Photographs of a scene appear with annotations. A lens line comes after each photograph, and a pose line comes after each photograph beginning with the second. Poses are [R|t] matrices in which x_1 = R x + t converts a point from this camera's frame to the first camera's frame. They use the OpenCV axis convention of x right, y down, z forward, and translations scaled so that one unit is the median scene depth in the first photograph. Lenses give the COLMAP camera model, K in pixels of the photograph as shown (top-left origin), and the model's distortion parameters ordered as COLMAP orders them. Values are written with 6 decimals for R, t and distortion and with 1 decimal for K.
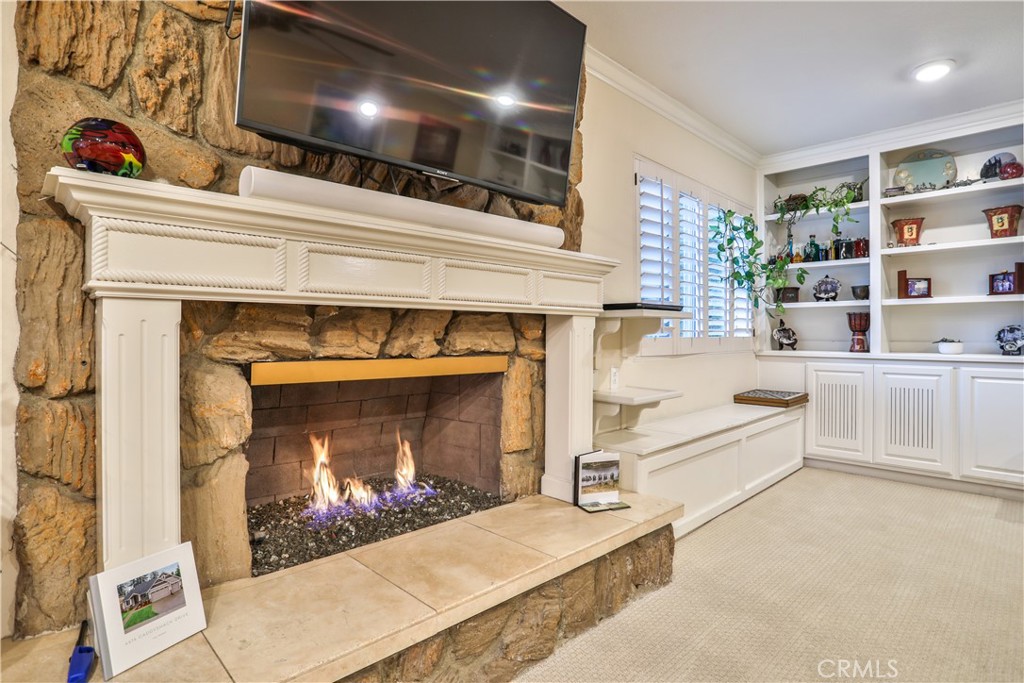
lens RADIAL K [[524.9, 0, 505.7], [0, 524.9, 332.1], [0, 0, 1]] dist [-0.057020, 0.012354]
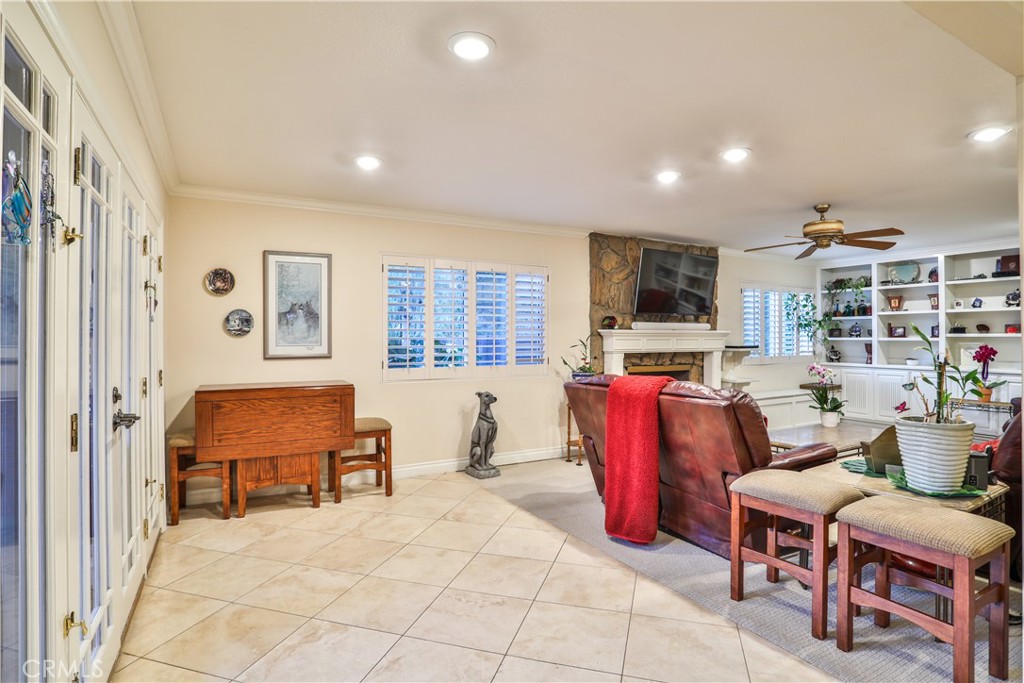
lens RADIAL K [[524.9, 0, 488.5], [0, 524.9, 337.8], [0, 0, 1]] dist [-0.057020, 0.012354]
pose [[0.961289, -0.002108, -0.275534, -0.172834], [0.003364, 0.999986, 0.004085, -0.075969], [0.275522, -0.004853, 0.961283, -1.316075]]
